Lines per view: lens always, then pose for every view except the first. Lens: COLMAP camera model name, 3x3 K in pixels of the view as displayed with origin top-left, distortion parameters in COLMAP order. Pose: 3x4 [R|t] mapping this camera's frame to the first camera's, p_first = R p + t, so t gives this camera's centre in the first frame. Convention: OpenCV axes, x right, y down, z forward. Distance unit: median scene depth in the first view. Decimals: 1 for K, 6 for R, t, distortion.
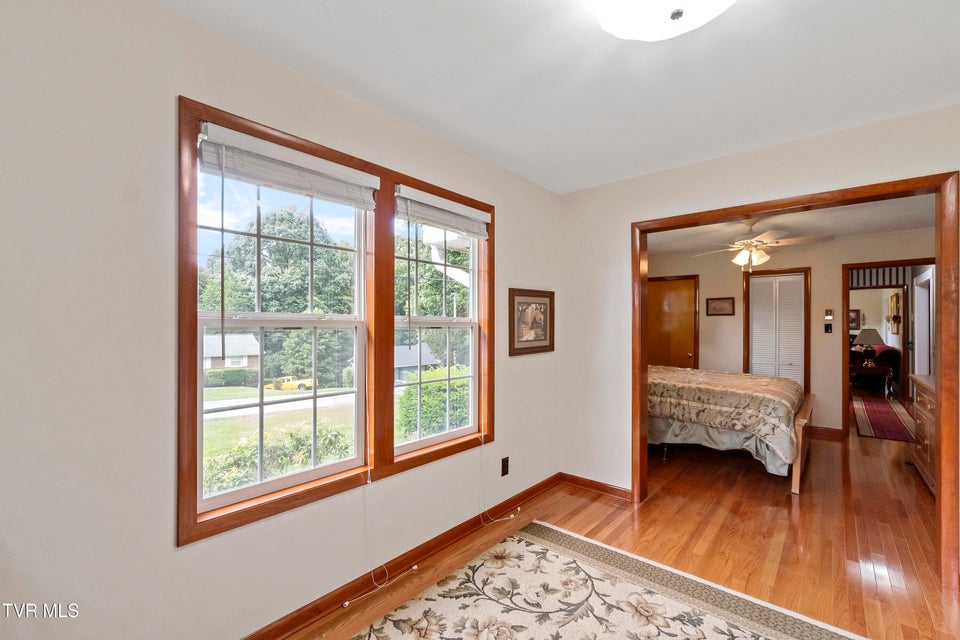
lens RADIAL K [[422.6, 0, 484.6], [0, 422.6, 327.2], [0, 0, 1]] dist [0.004351, 0.000628]
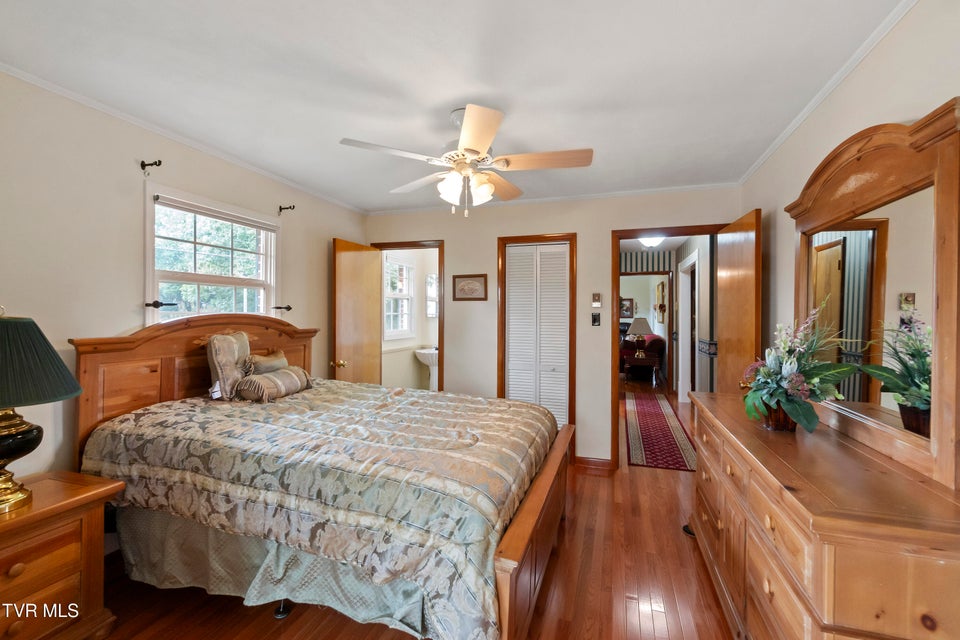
lens RADIAL K [[422.6, 0, 477.8], [0, 422.6, 316.5], [0, 0, 1]] dist [0.004351, 0.000628]
pose [[0.932153, -0.000386, 0.362064, 0.323494], [-0.001621, 0.999985, 0.005238, -0.005245], [-0.362061, -0.005469, 0.932139, 0.358907]]
